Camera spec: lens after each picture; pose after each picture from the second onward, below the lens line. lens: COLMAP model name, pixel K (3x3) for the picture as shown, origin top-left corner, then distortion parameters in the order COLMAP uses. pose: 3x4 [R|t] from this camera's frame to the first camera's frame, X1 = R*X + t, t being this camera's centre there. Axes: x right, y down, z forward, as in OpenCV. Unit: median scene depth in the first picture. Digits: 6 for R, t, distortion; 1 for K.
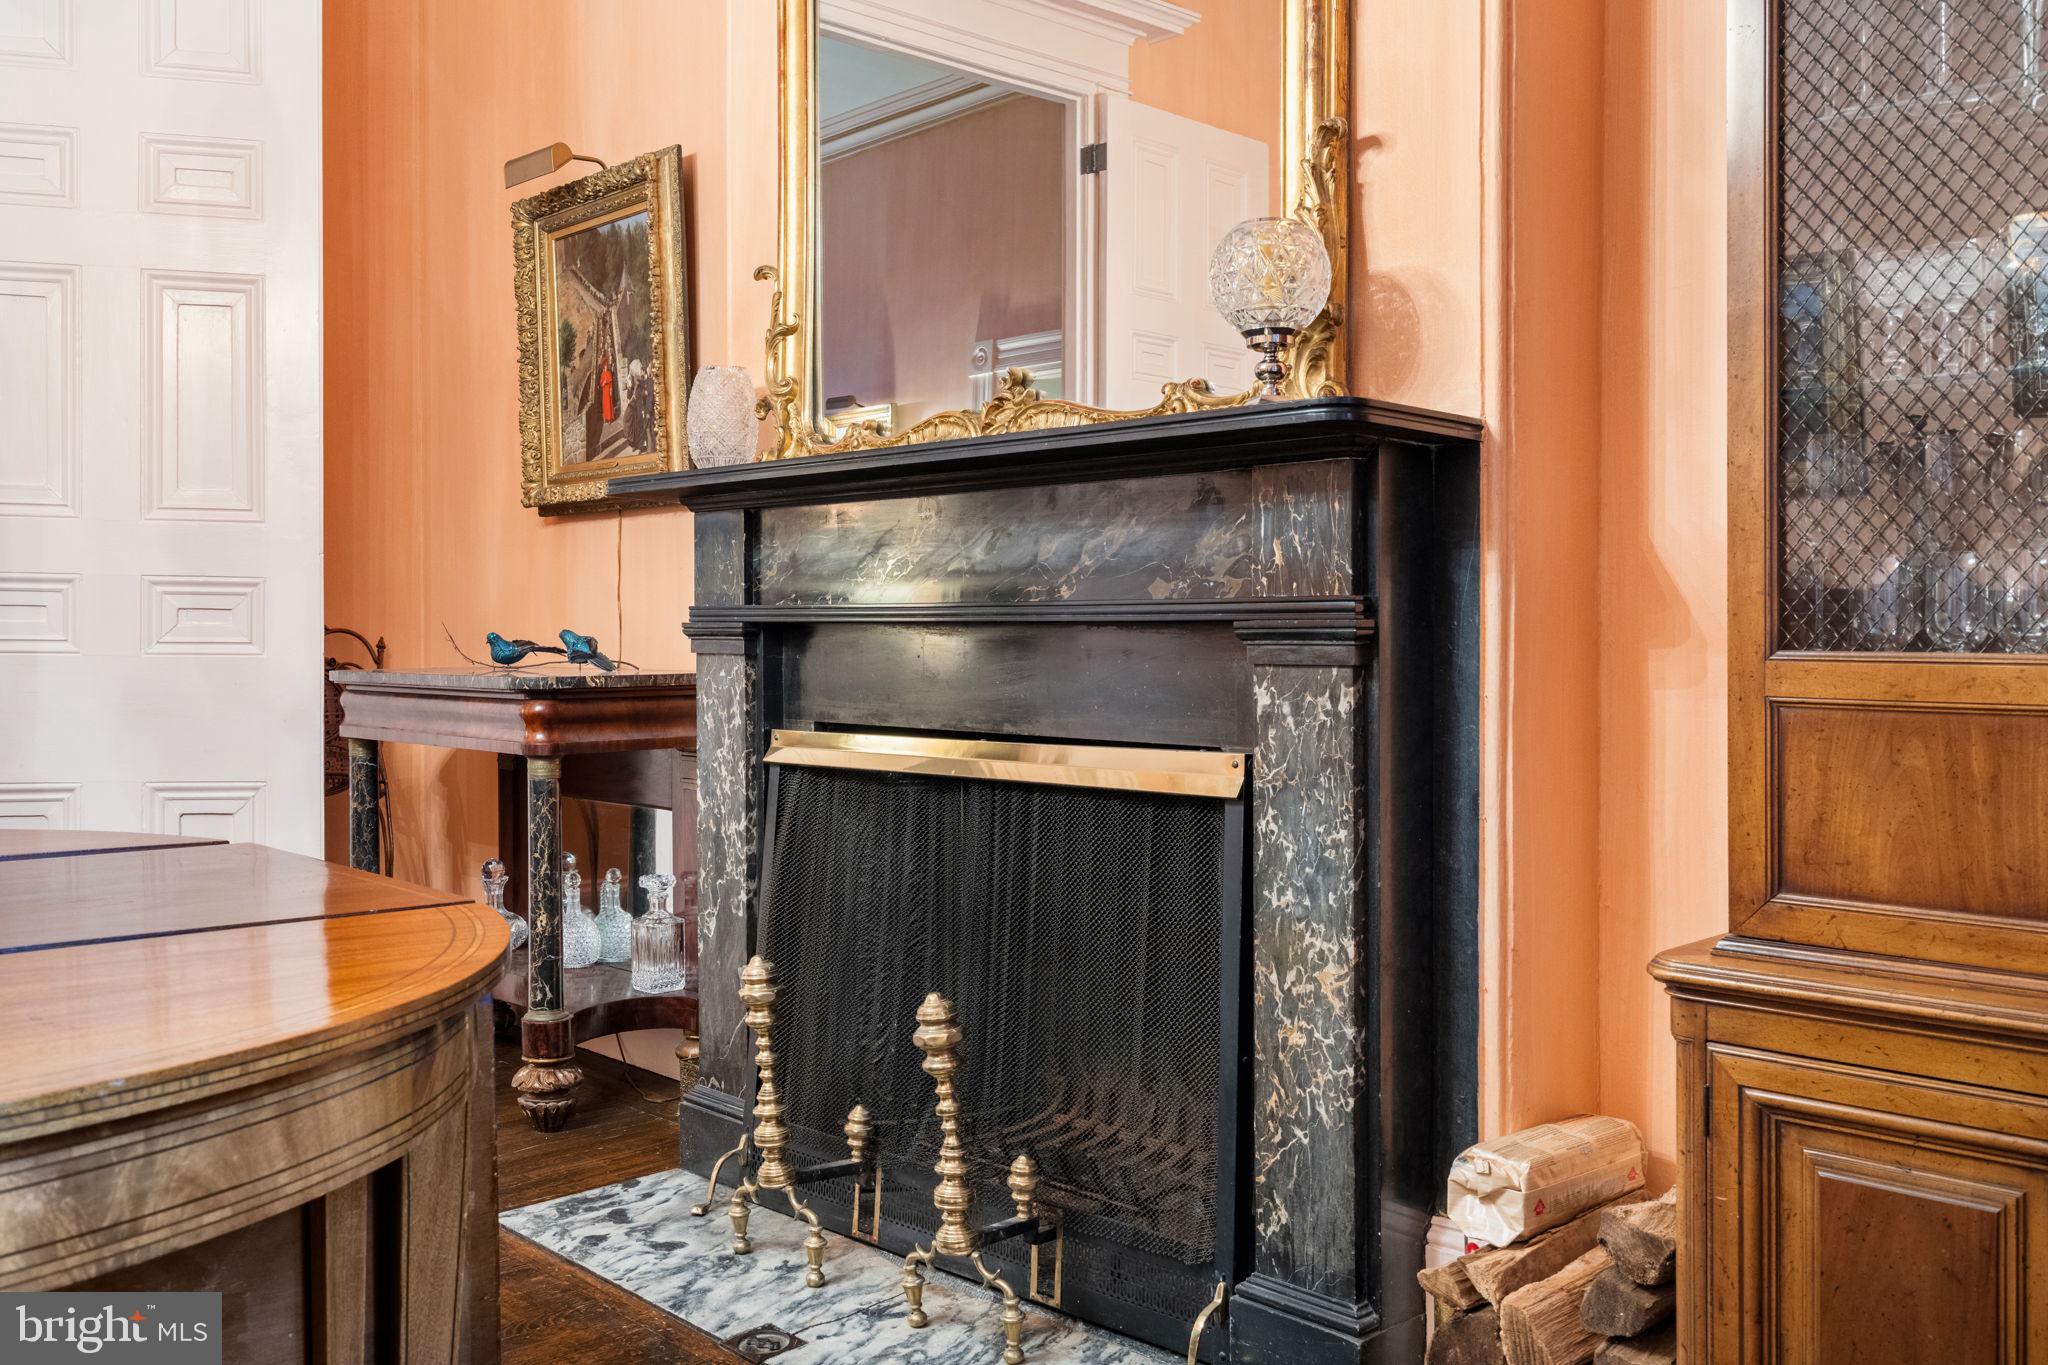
lens RADIAL K [[1813.6, 0, 1024.0], [0, 1813.6, 682.5], [0, 0, 1]] dist [0.006194, 0.002939]
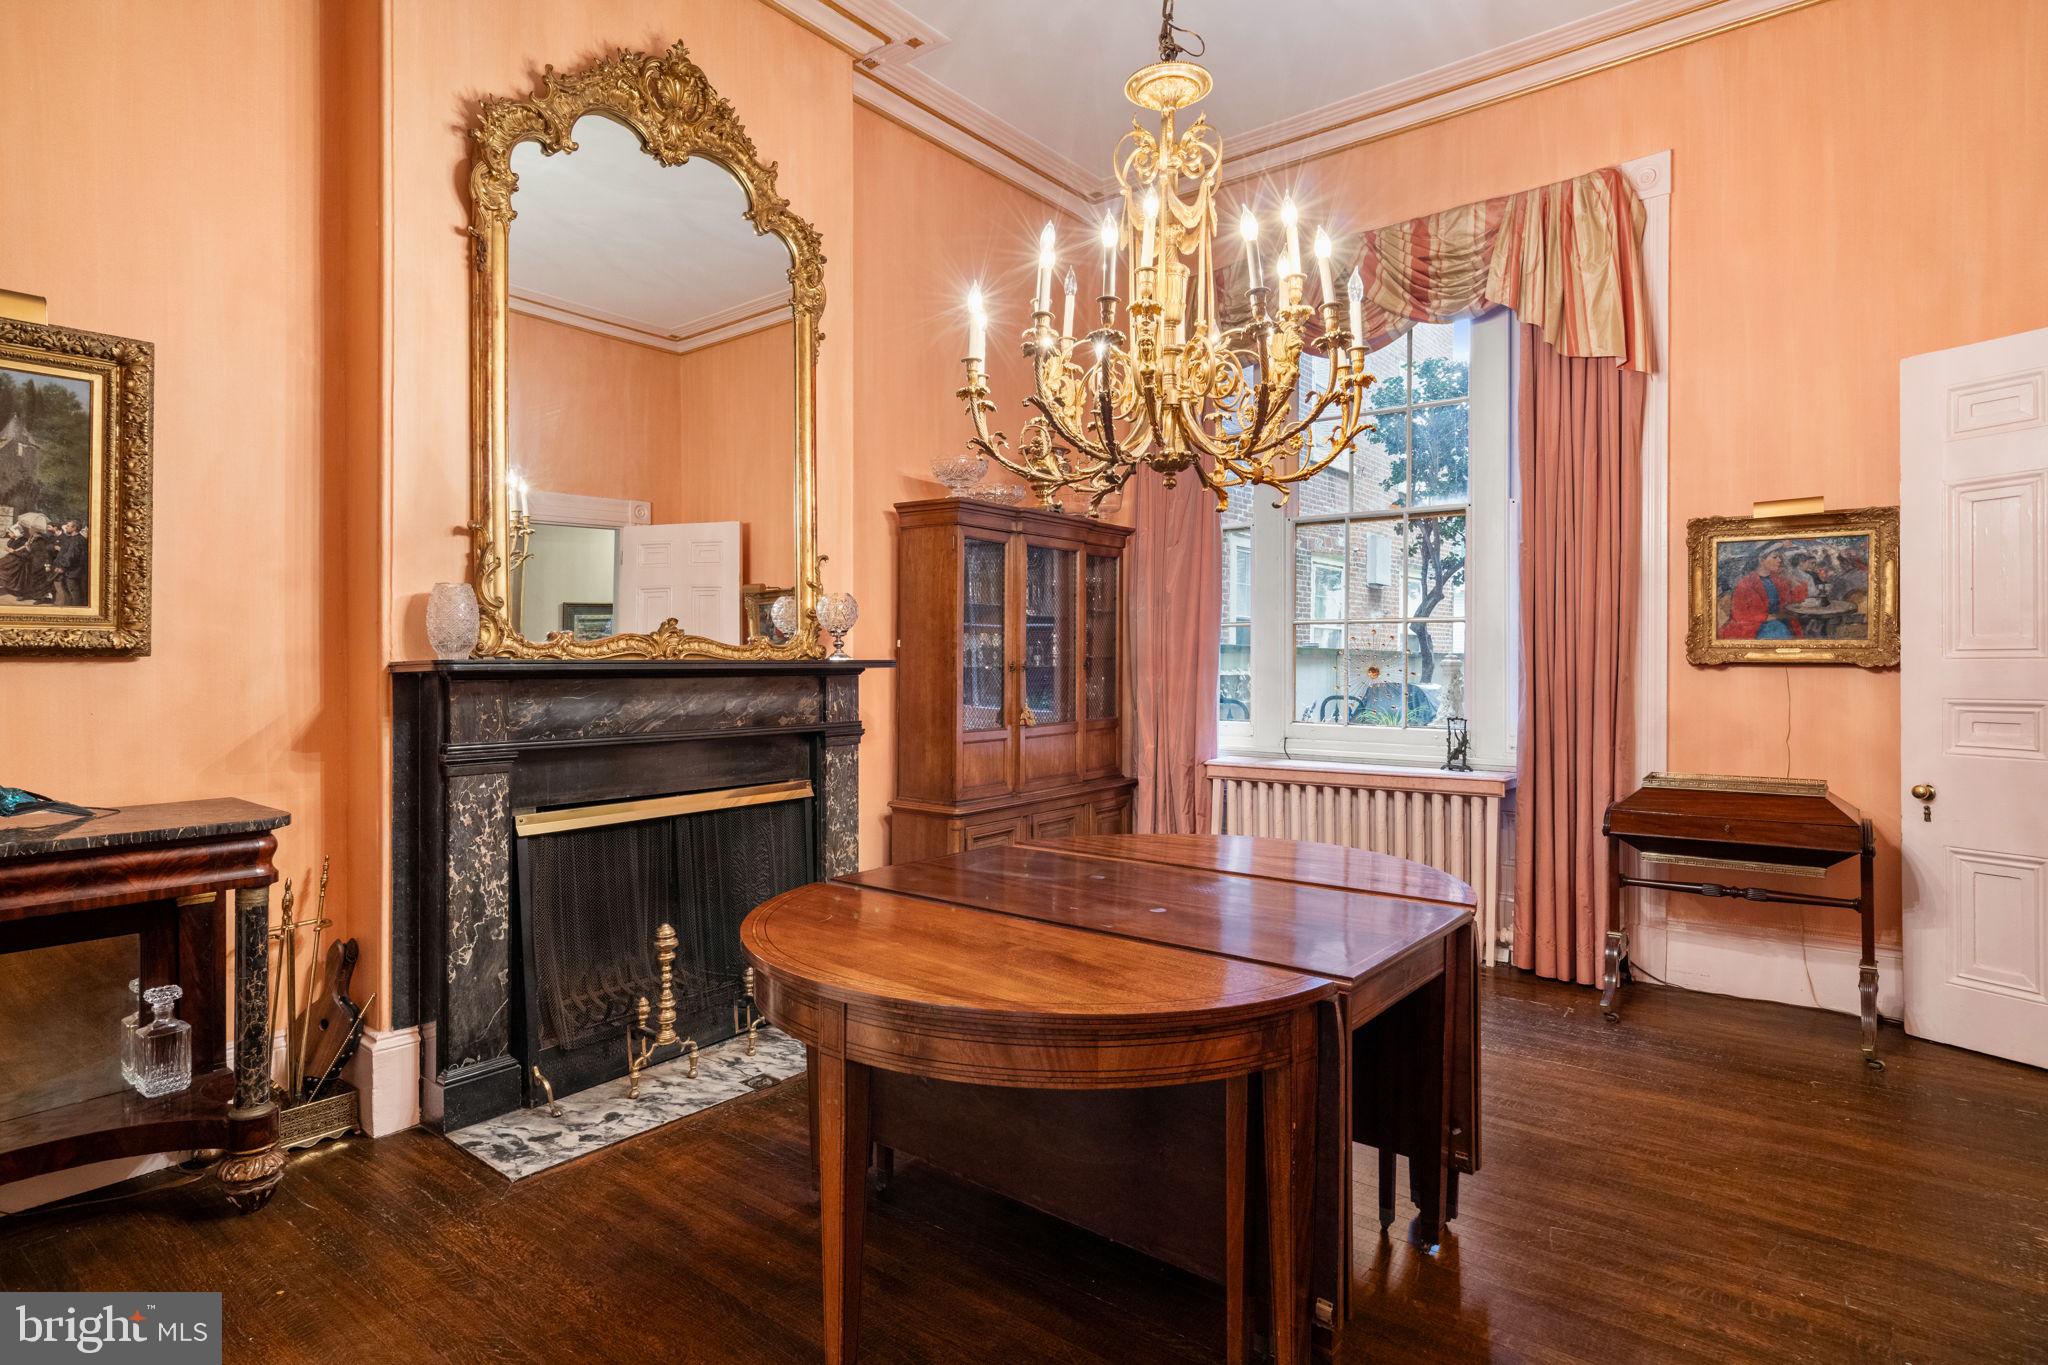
lens RADIAL K [[1067.5, 0, 1032.1], [0, 1067.5, 660.6], [0, 0, 1]] dist [-0.000391, 0.000821]
pose [[-0.156229, 0.002647, 0.987717, -1.238587], [0.030002, 0.999548, 0.002067, -0.108647], [-0.987265, 0.029956, -0.156237, 0.743817]]
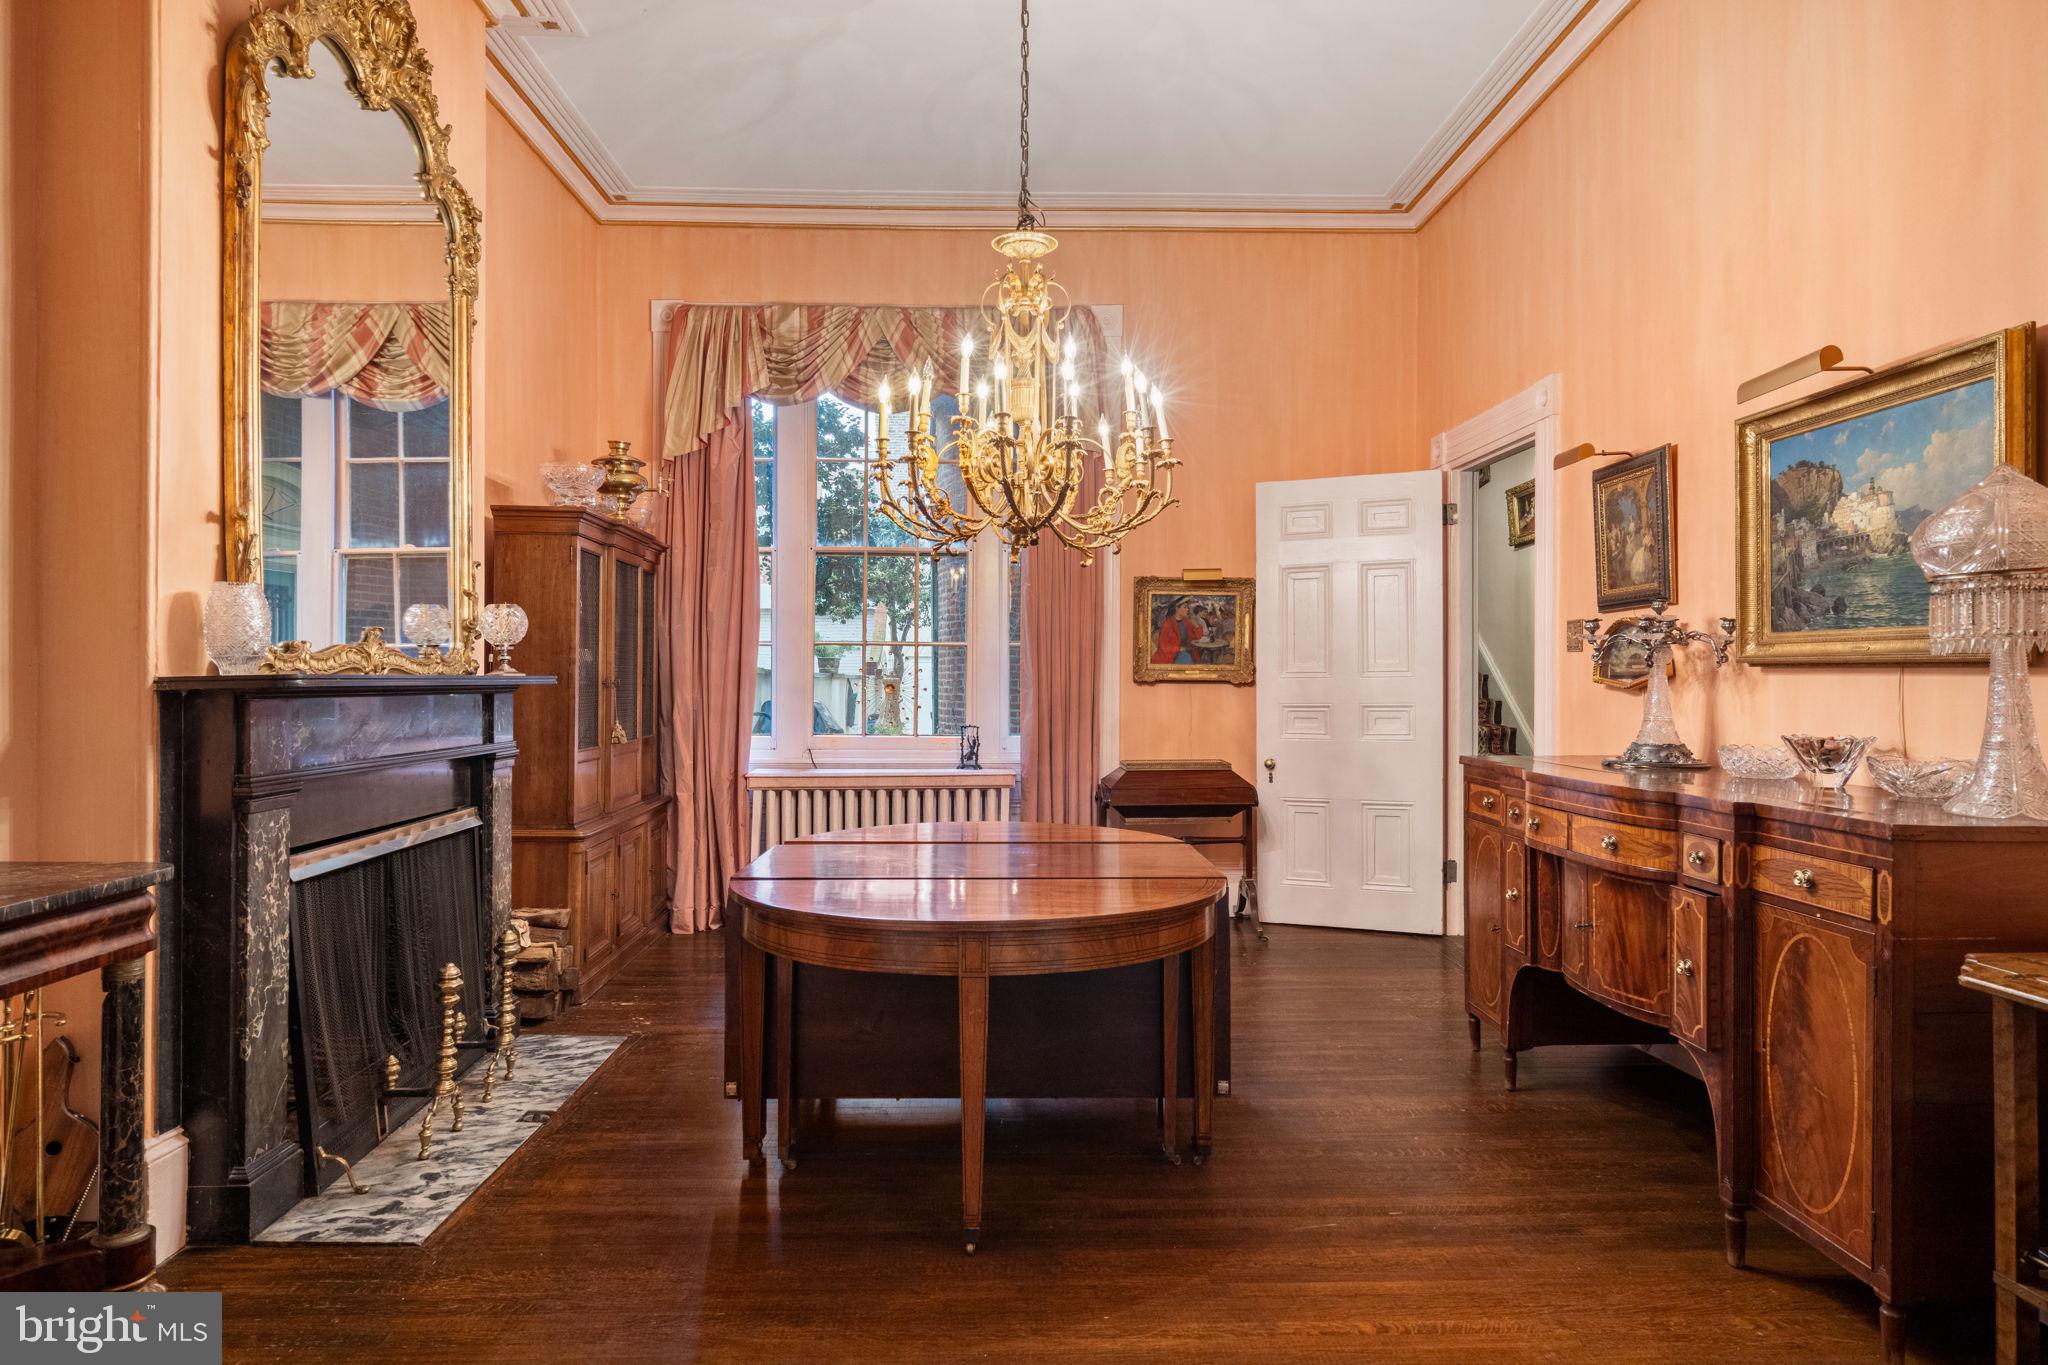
lens RADIAL K [[1169.1, 0, 1017.8], [0, 1169.1, 672.3], [0, 0, 1]] dist [-0.001795, 0.000518]
pose [[-0.751625, 0.004116, 0.659578, -1.224800], [0.018616, 0.999715, 0.014975, -0.127191], [-0.659328, 0.023534, -0.751487, 1.394741]]
